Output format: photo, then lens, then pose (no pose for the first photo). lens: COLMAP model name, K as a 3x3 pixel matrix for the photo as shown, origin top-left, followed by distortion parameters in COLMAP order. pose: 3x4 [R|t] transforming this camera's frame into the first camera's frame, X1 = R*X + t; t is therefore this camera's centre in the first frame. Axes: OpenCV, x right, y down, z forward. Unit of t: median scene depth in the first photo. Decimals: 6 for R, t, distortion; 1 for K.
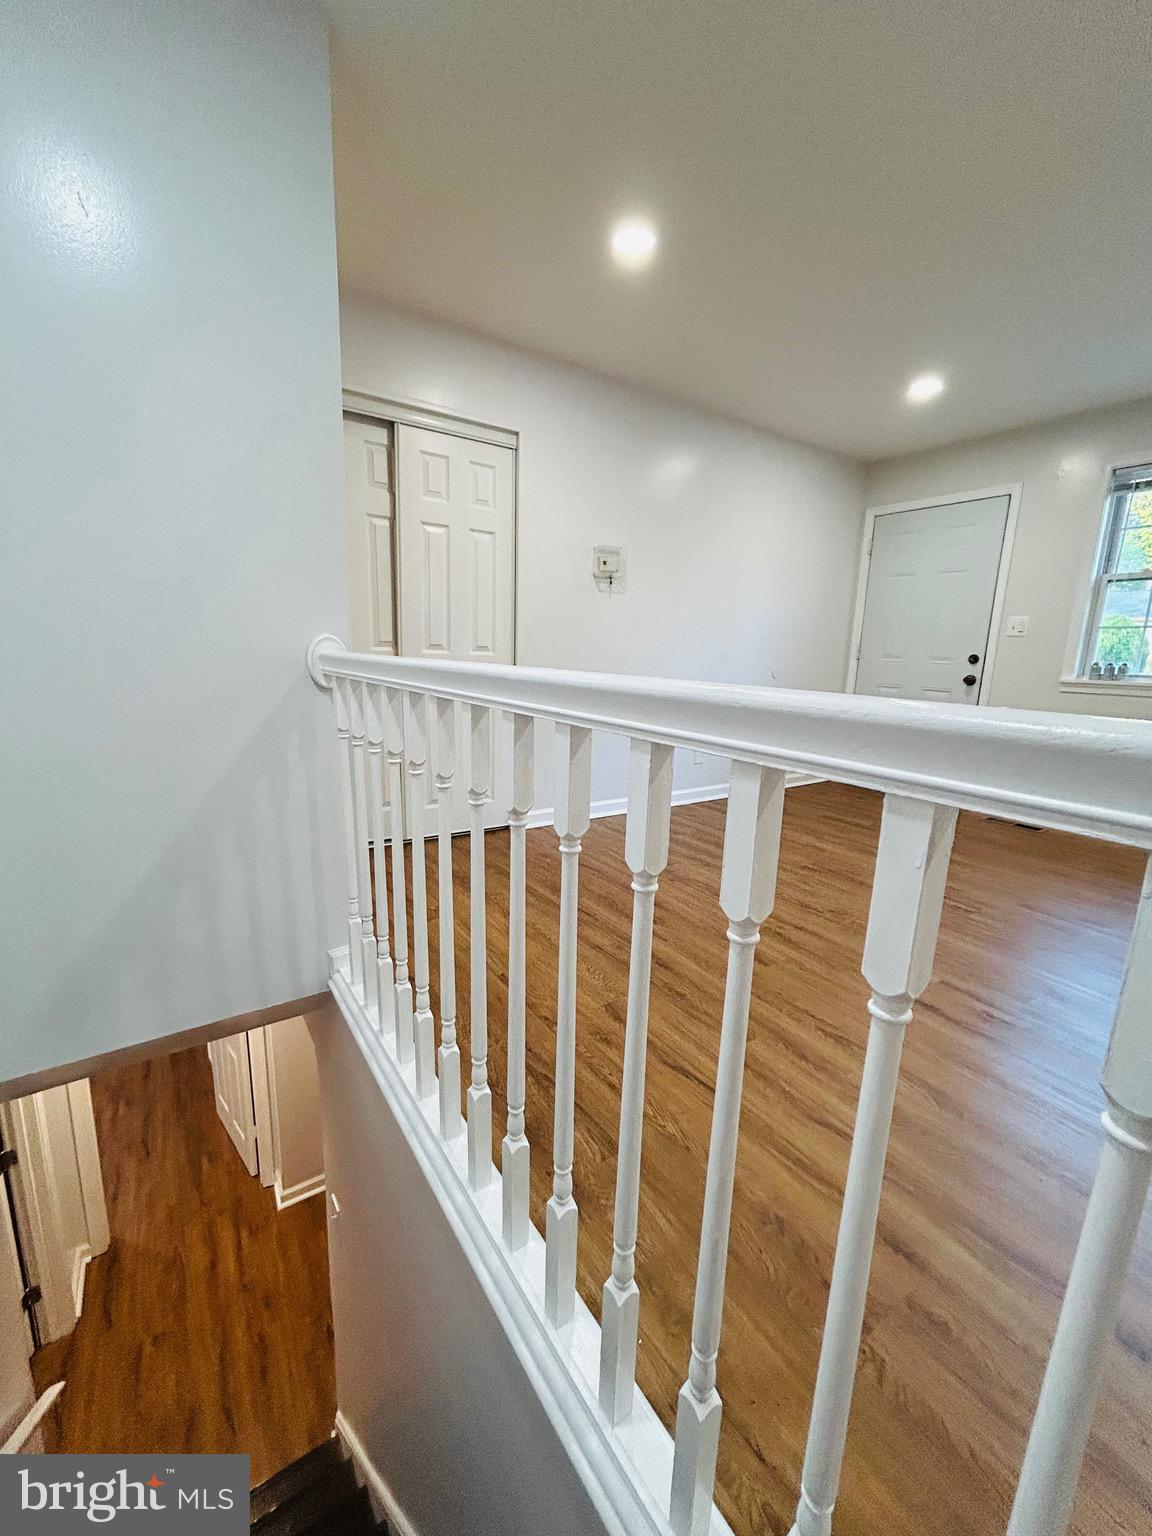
lens RADIAL K [[617.9, 0, 579.6], [0, 617.9, 768.3], [0, 0, 1]] dist [-0.001171, 0.000733]
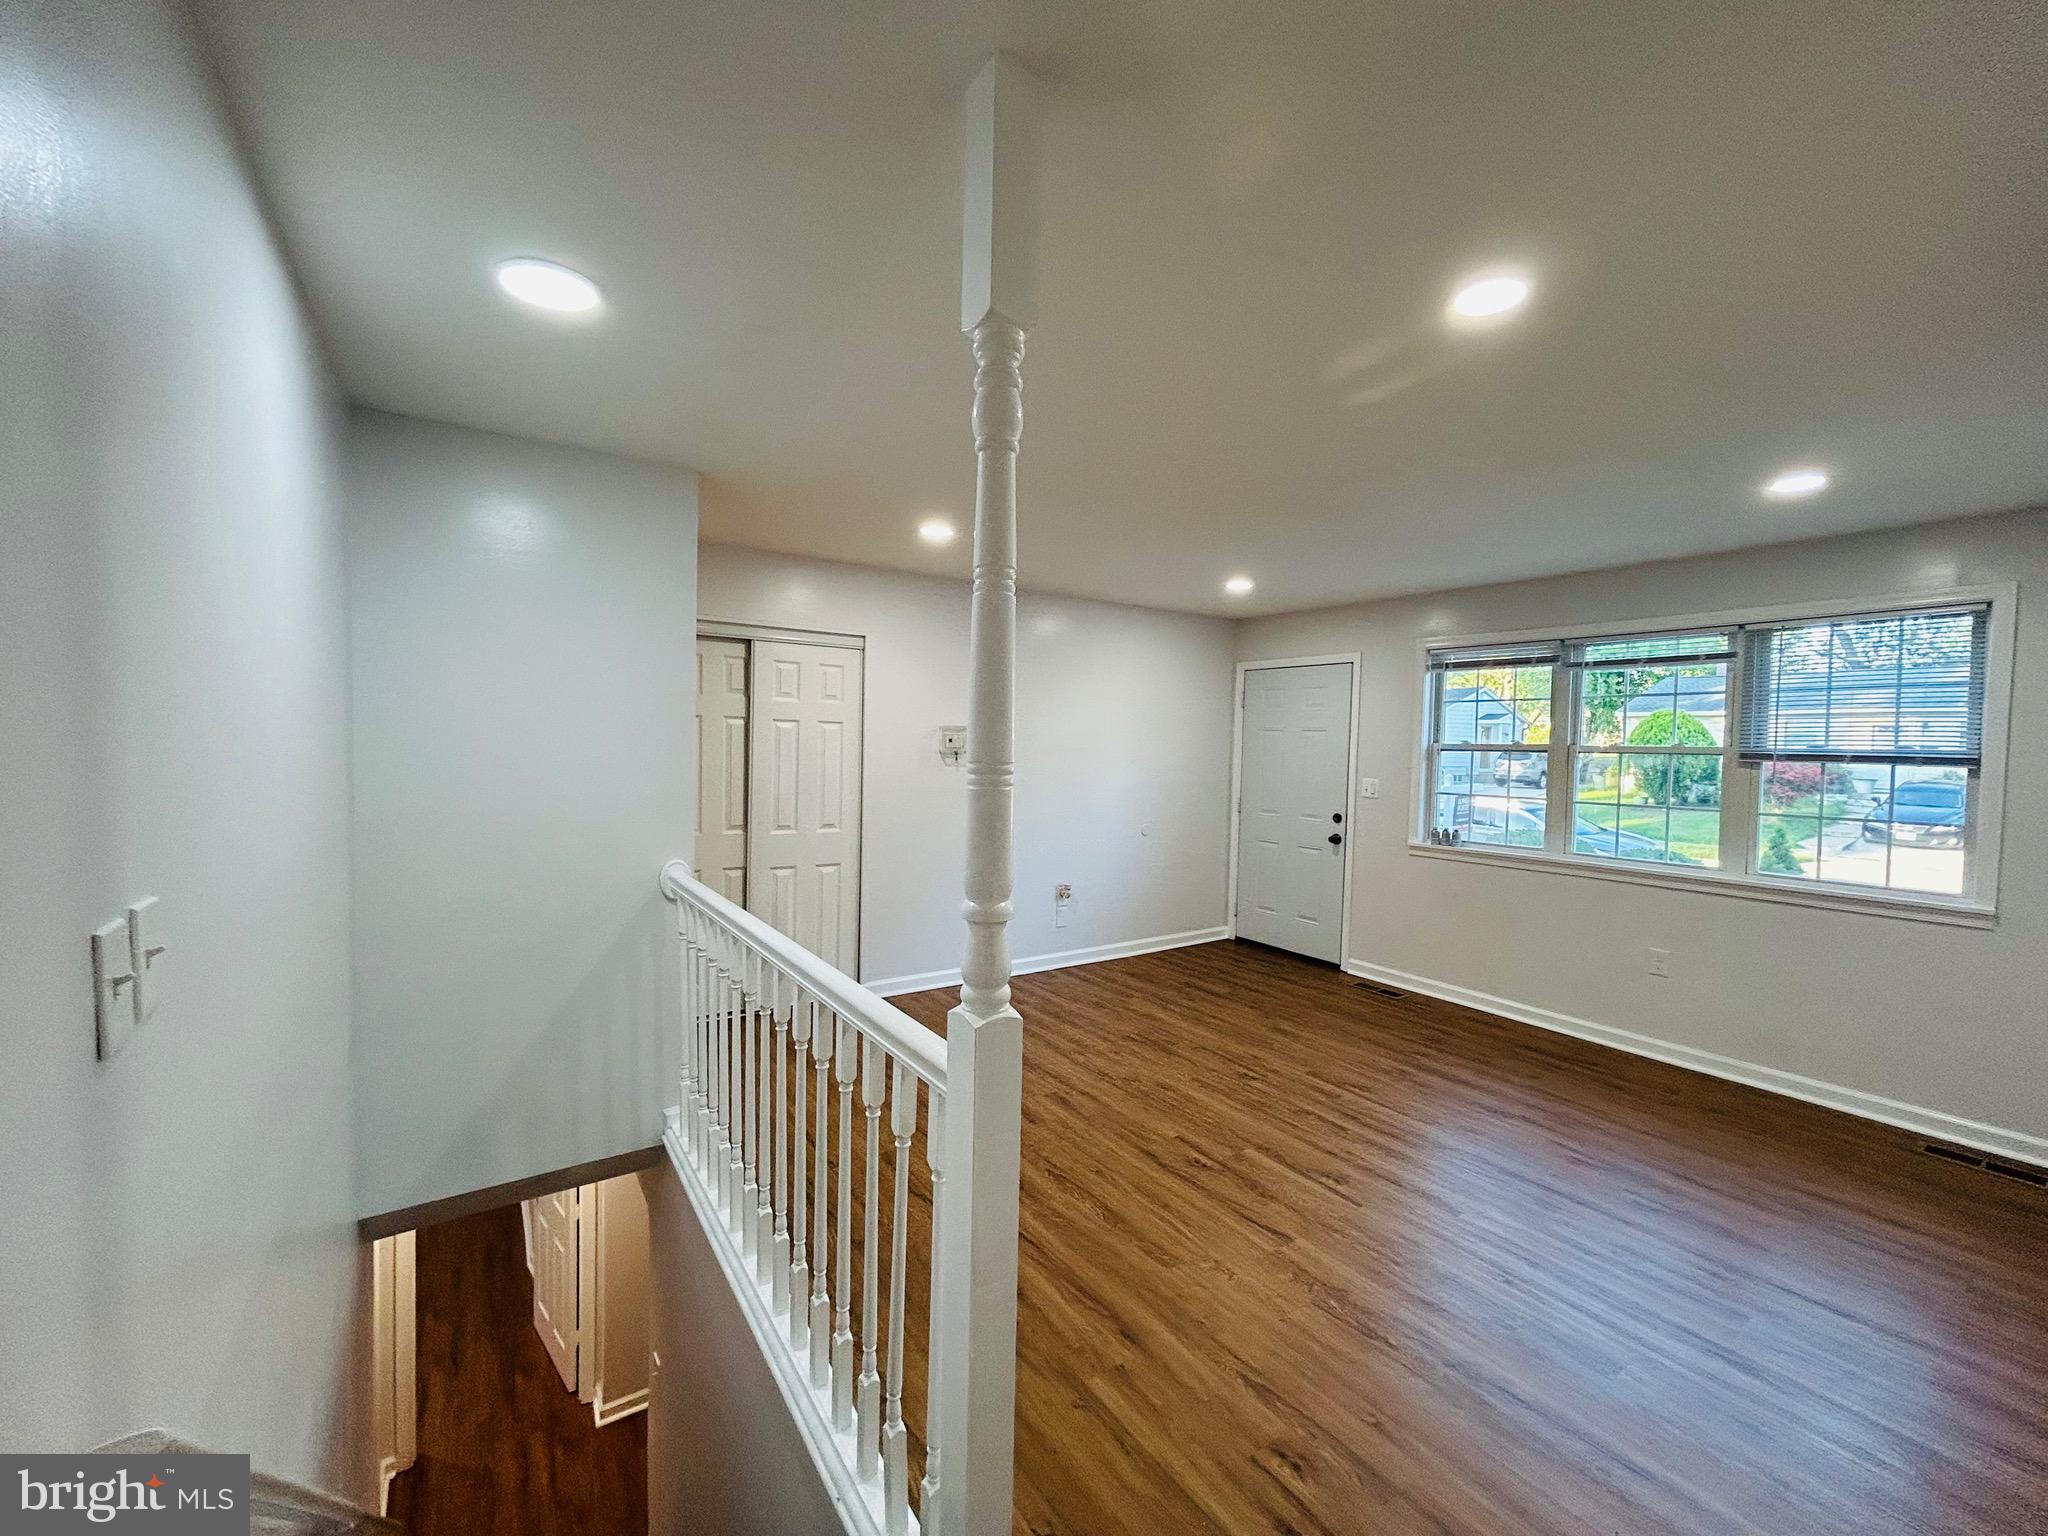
lens RADIAL K [[823.8, 0, 1024.0], [0, 823.8, 770.3], [0, 0, 1]] dist [-0.001171, 0.000733]
pose [[0.999954, -0.007829, -0.005475, 0.174176], [0.006868, 0.987472, -0.157647, -0.058125], [0.006640, 0.157603, 0.987480, -0.385980]]
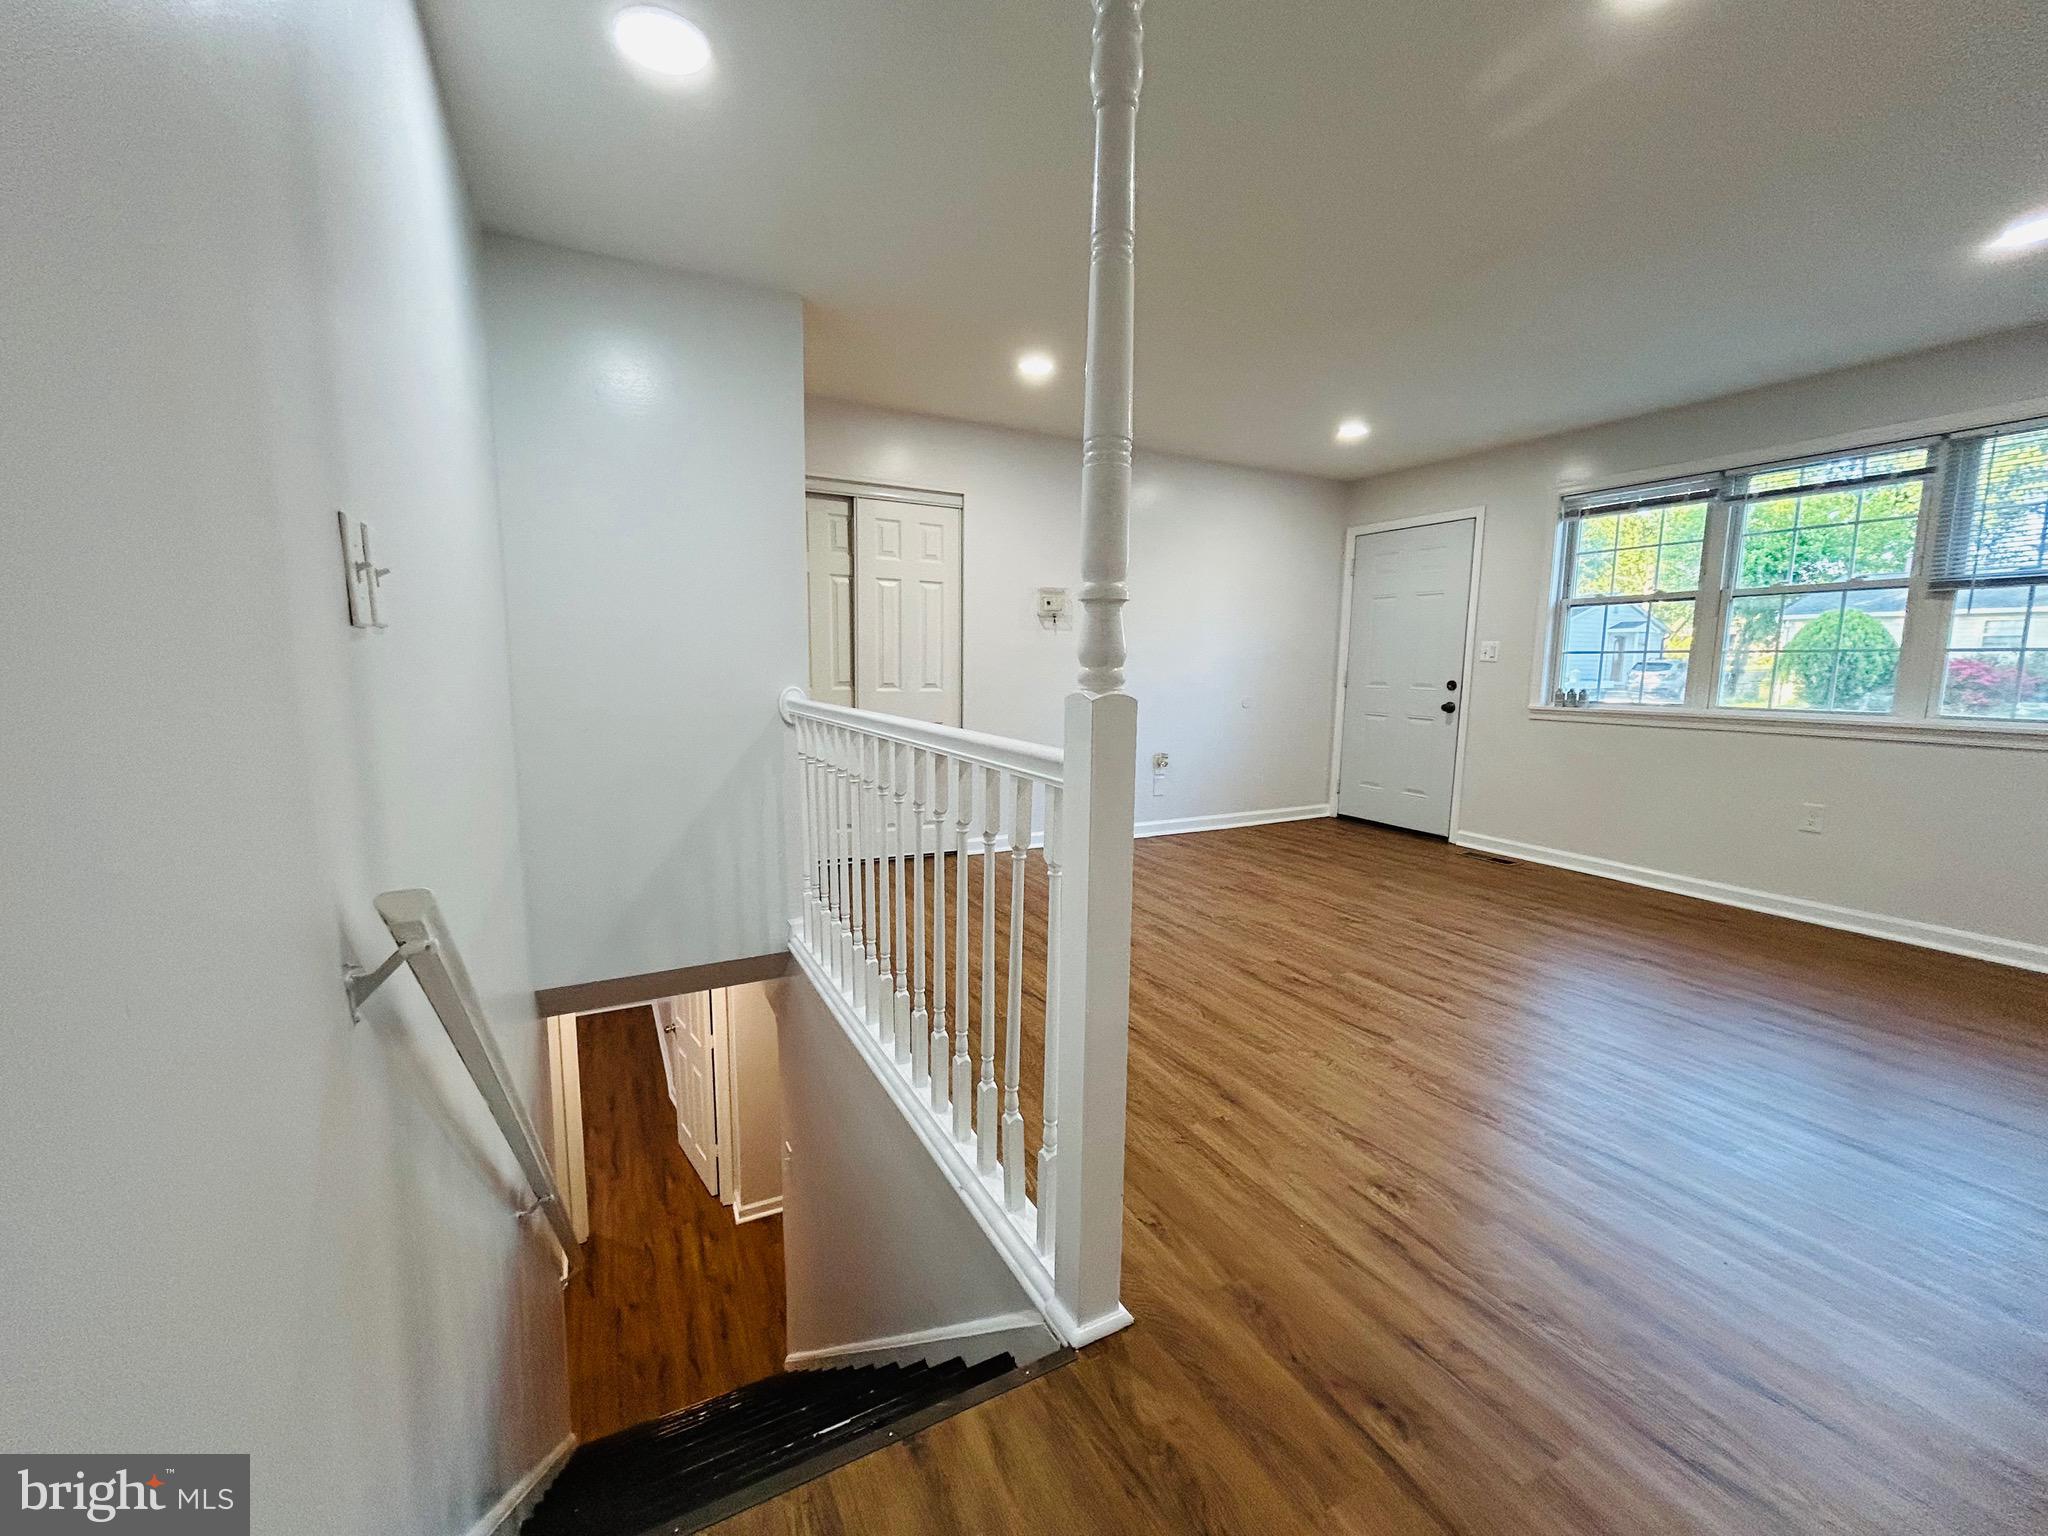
lens RADIAL K [[823.8, 0, 1024.0], [0, 823.8, 770.3], [0, 0, 1]] dist [-0.001171, 0.000733]
pose [[0.993112, -0.002822, -0.117139, 0.163443], [-0.004915, 0.997827, -0.065702, 0.047068], [0.117070, 0.065825, 0.990940, -0.385280]]
